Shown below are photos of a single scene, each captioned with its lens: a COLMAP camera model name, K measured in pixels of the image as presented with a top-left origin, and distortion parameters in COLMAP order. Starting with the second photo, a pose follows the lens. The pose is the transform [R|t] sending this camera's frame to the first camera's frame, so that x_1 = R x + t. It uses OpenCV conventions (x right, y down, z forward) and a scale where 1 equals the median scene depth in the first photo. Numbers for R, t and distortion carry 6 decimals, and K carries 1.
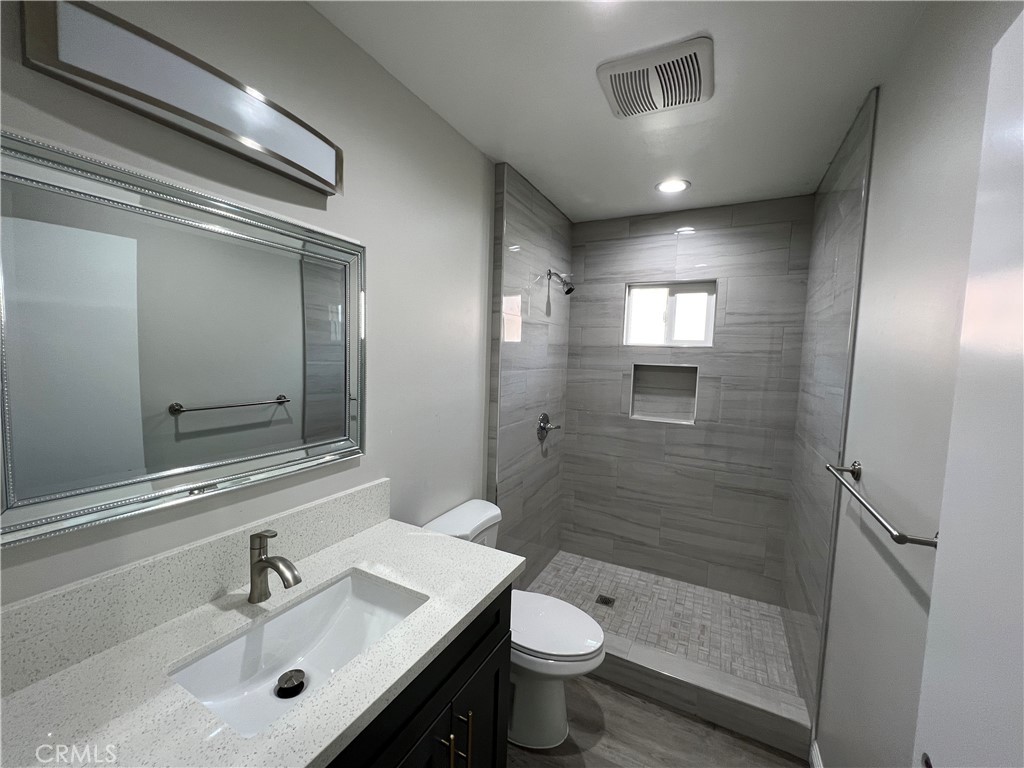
lens RADIAL K [[408.2, 0, 513.2], [0, 408.2, 385.7], [0, 0, 1]] dist [0.001136, -0.000647]
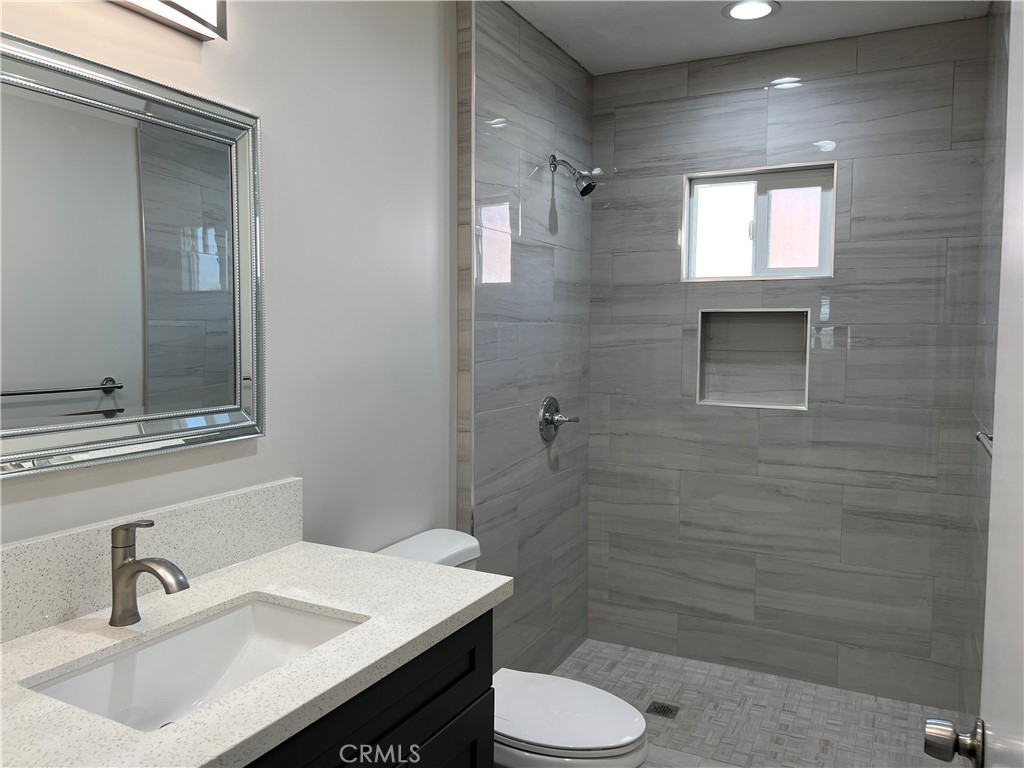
lens RADIAL K [[772.0, 0, 506.1], [0, 772.0, 381.0], [0, 0, 1]] dist [0.058488, -0.065852]
pose [[0.999658, -0.025778, -0.004367, 0.016833], [0.025719, 0.999584, -0.013076, 0.060694], [0.004702, 0.012959, 0.999905, -0.134989]]
